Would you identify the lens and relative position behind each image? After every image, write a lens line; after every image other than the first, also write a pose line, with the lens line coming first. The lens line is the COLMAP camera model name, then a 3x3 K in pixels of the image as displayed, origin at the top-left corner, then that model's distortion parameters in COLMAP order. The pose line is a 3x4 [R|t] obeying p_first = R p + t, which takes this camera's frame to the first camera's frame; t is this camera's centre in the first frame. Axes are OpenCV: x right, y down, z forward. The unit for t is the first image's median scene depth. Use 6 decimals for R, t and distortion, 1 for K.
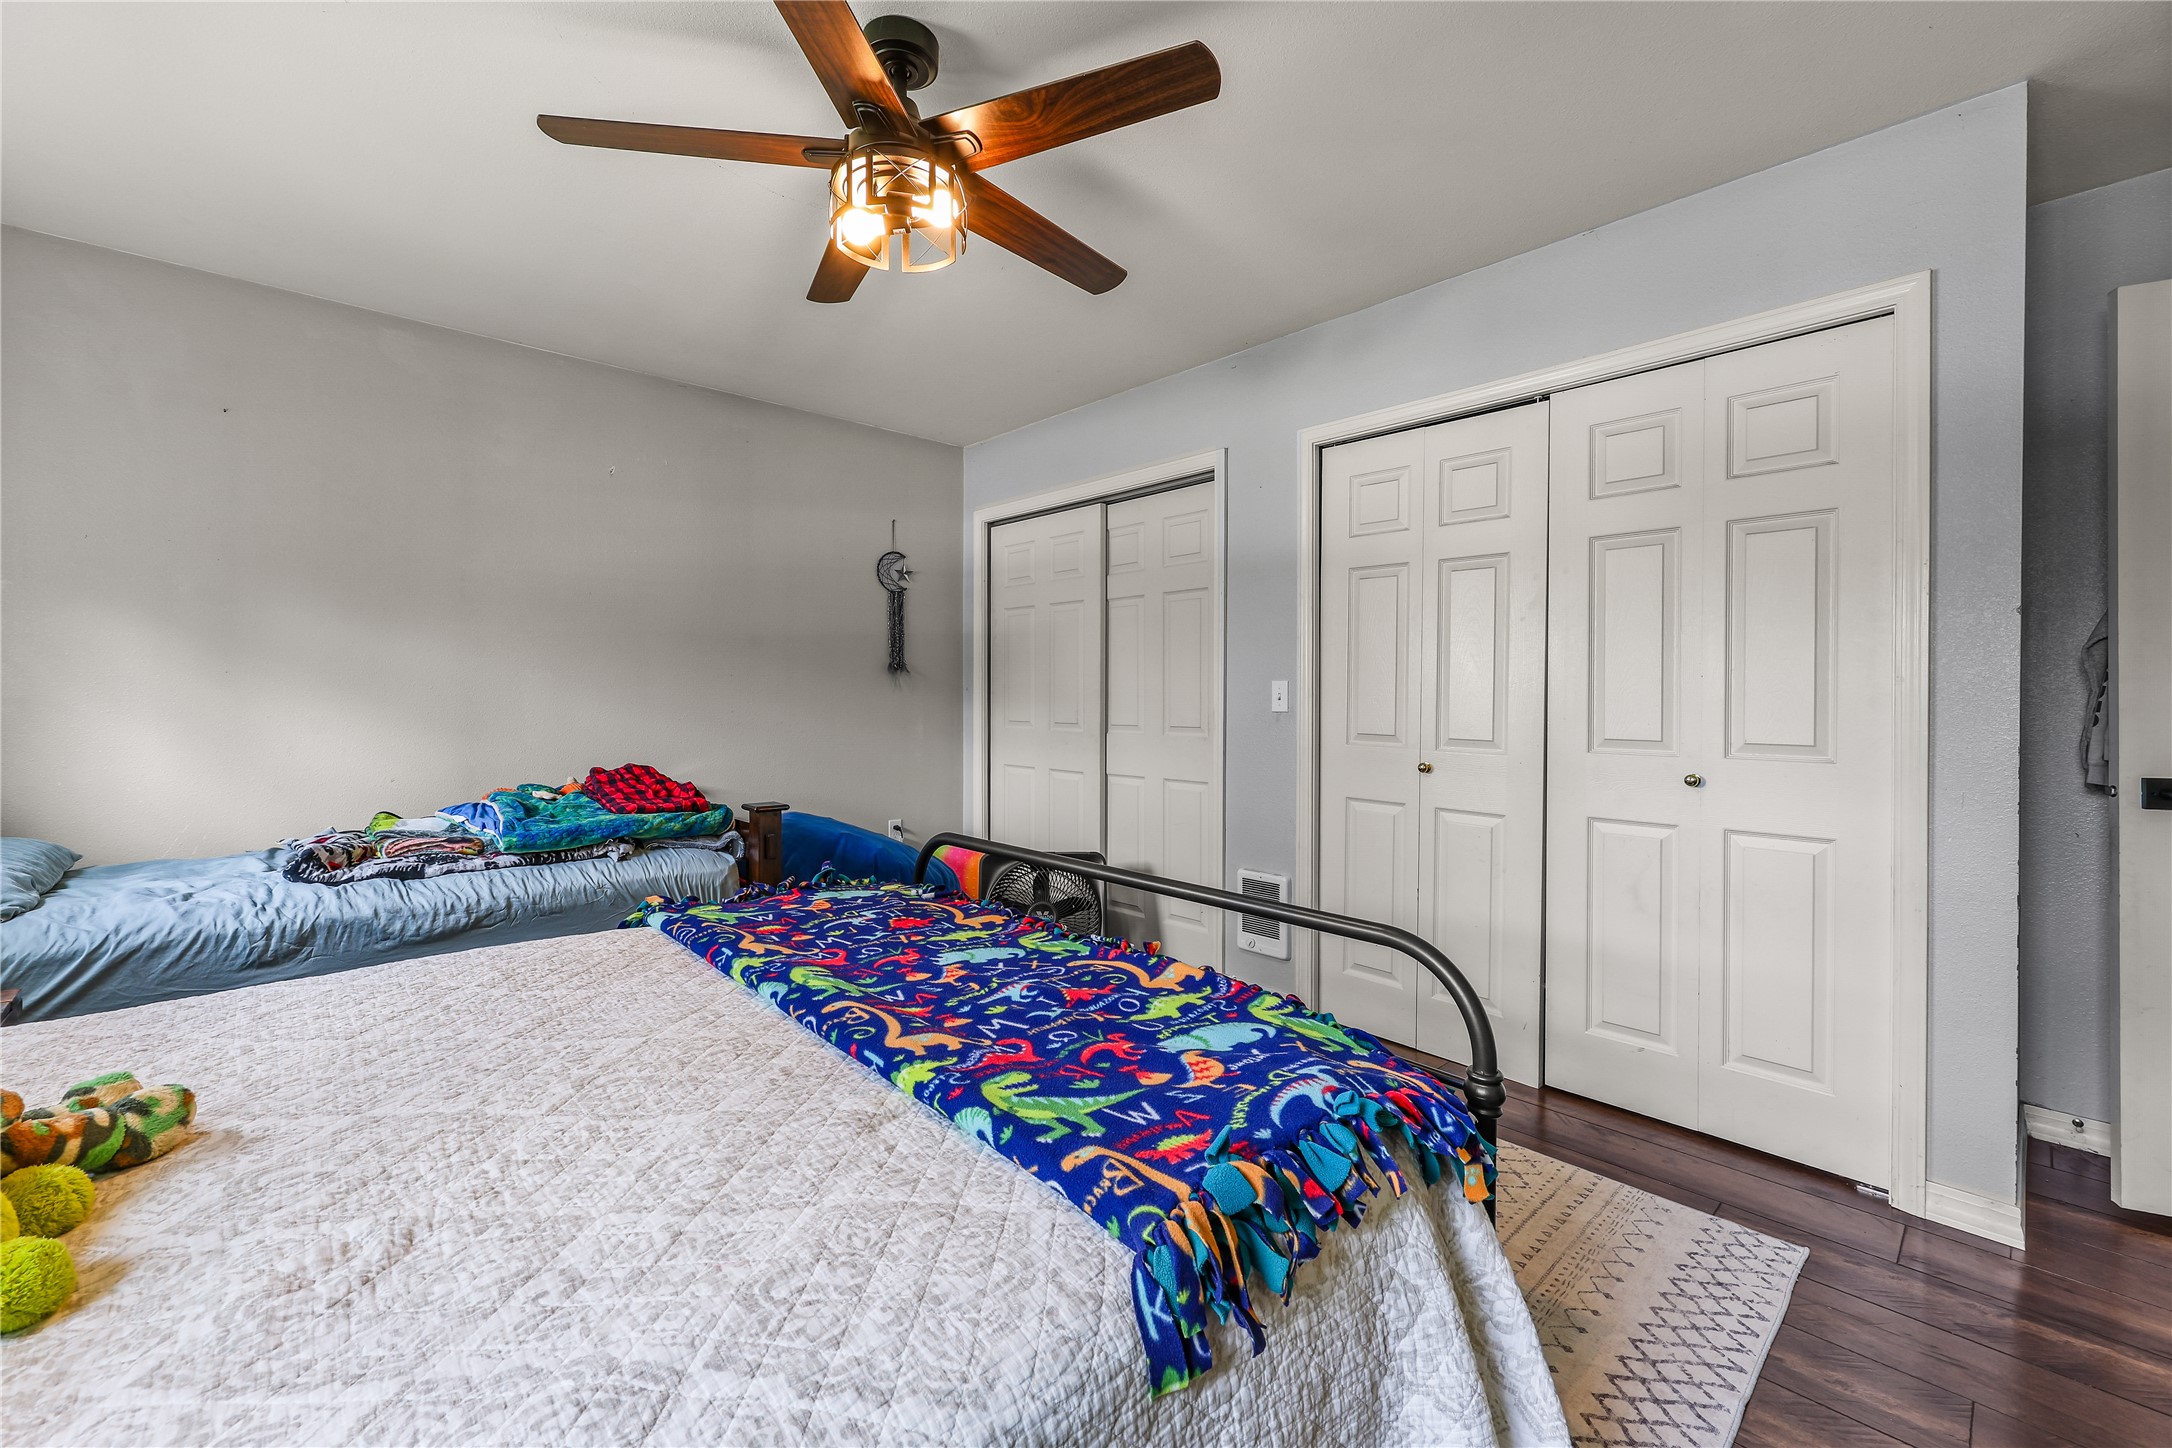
lens RADIAL K [[892.5, 0, 1081.7], [0, 892.5, 681.3], [0, 0, 1]] dist [-0.002712, -0.000910]
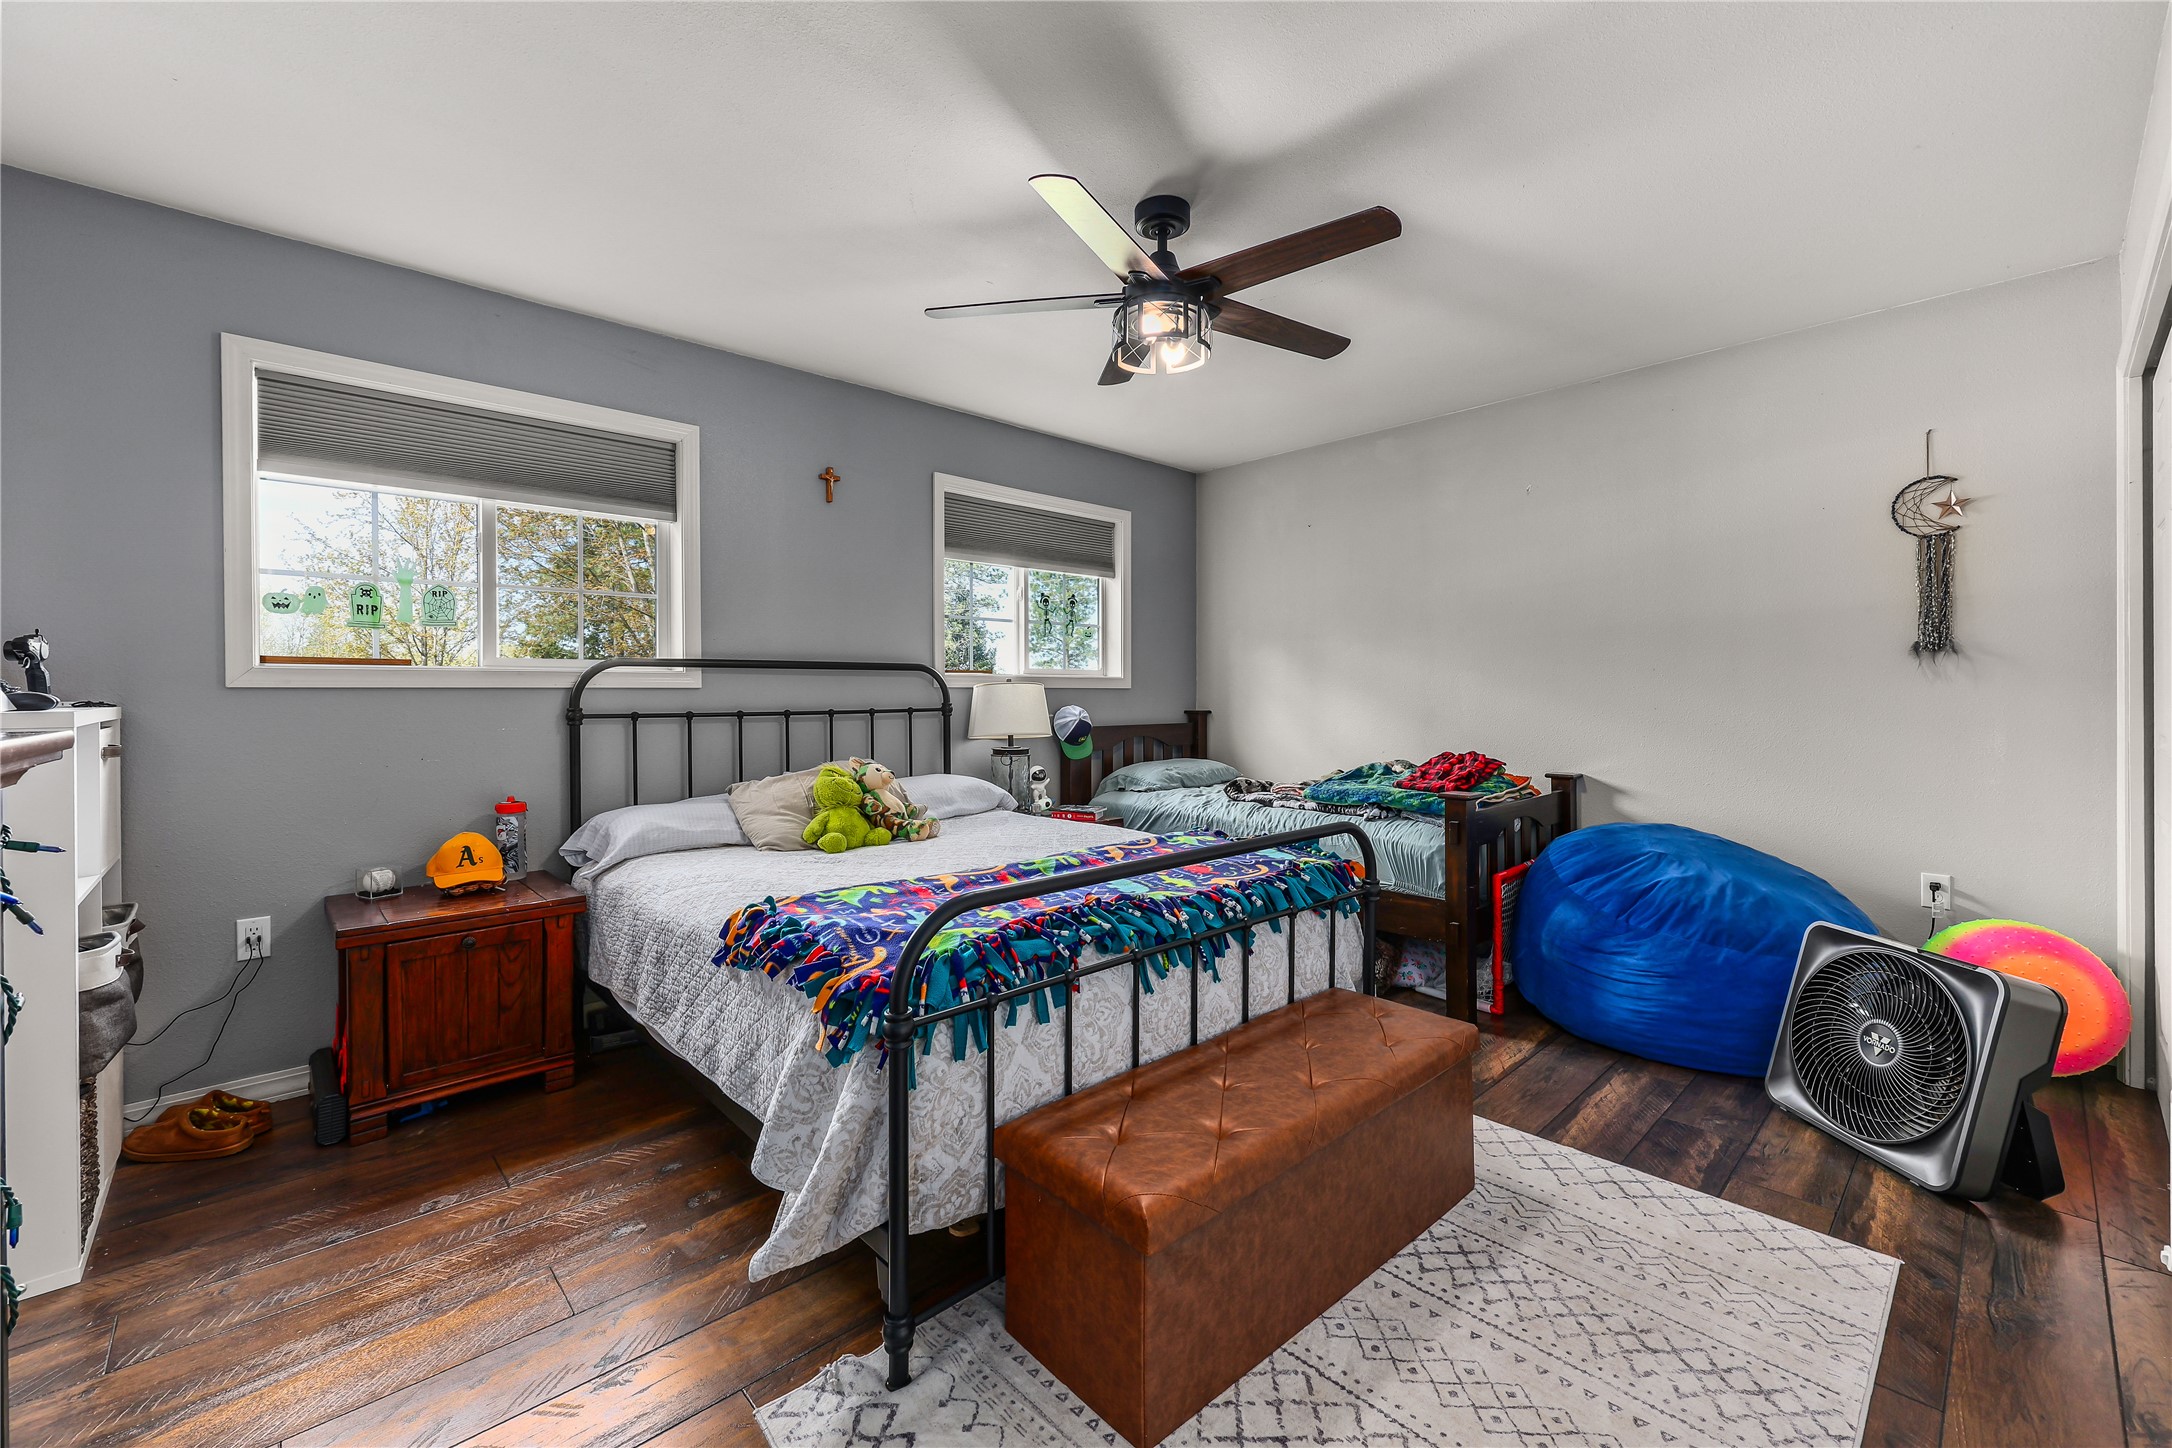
lens RADIAL K [[892.5, 0, 1081.7], [0, 892.5, 681.3], [0, 0, 1]] dist [-0.002712, -0.000910]
pose [[-0.000897, -0.021711, -0.999764, 0.466652], [0.018430, 0.999594, -0.021724, 0.012504], [0.999830, -0.018445, -0.000496, 0.358936]]
